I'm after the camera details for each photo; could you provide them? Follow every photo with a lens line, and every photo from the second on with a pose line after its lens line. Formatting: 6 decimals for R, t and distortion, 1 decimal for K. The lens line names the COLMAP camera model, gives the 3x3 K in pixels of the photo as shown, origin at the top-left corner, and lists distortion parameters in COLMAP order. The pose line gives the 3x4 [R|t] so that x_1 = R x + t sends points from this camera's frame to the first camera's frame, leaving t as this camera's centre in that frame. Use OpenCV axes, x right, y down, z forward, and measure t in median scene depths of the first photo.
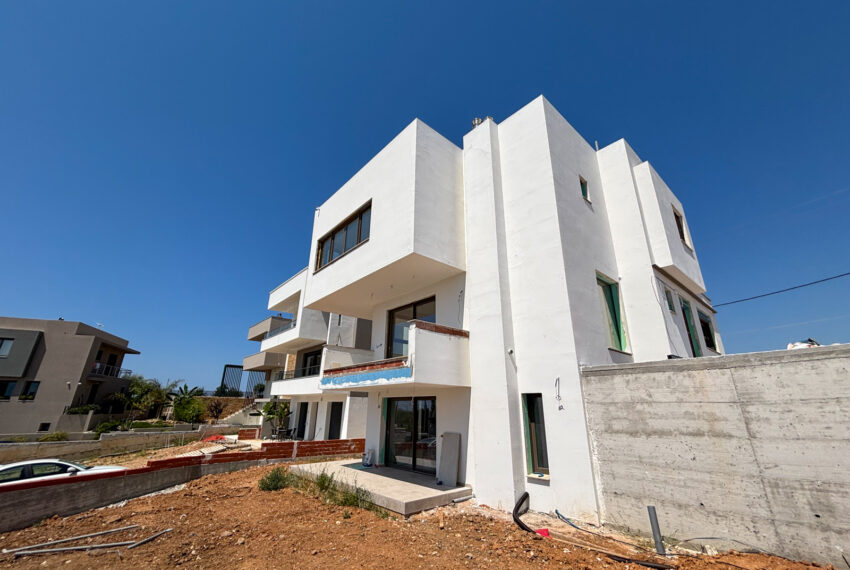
lens RADIAL K [[341.6, 0, 425.0], [0, 341.6, 285.0], [0, 0, 1]] dist [0.001577, -0.000035]
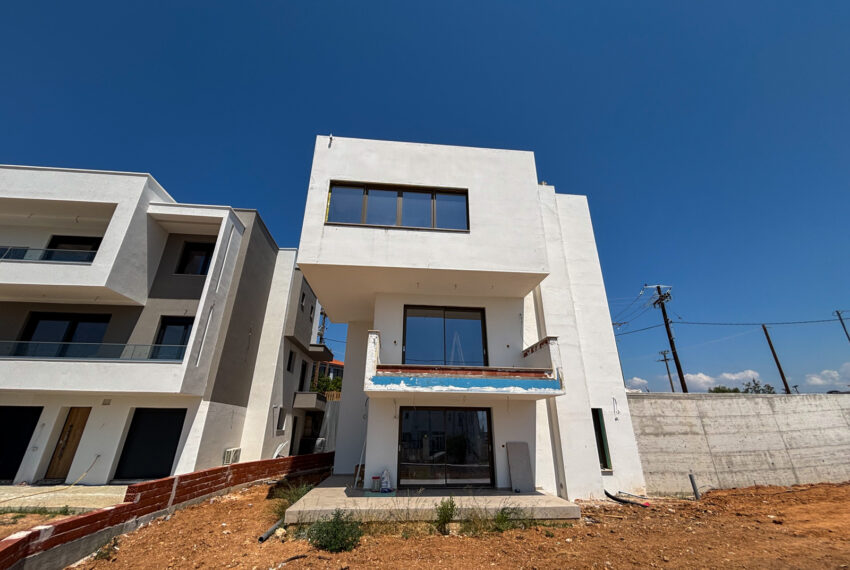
lens RADIAL K [[341.6, 0, 425.0], [0, 341.6, 285.0], [0, 0, 1]] dist [0.001577, -0.000035]
pose [[0.594262, 0.302111, 0.745374, -1.472927], [-0.275653, 0.947143, -0.164122, 0.311249], [-0.755558, -0.107933, 0.646129, 0.813792]]
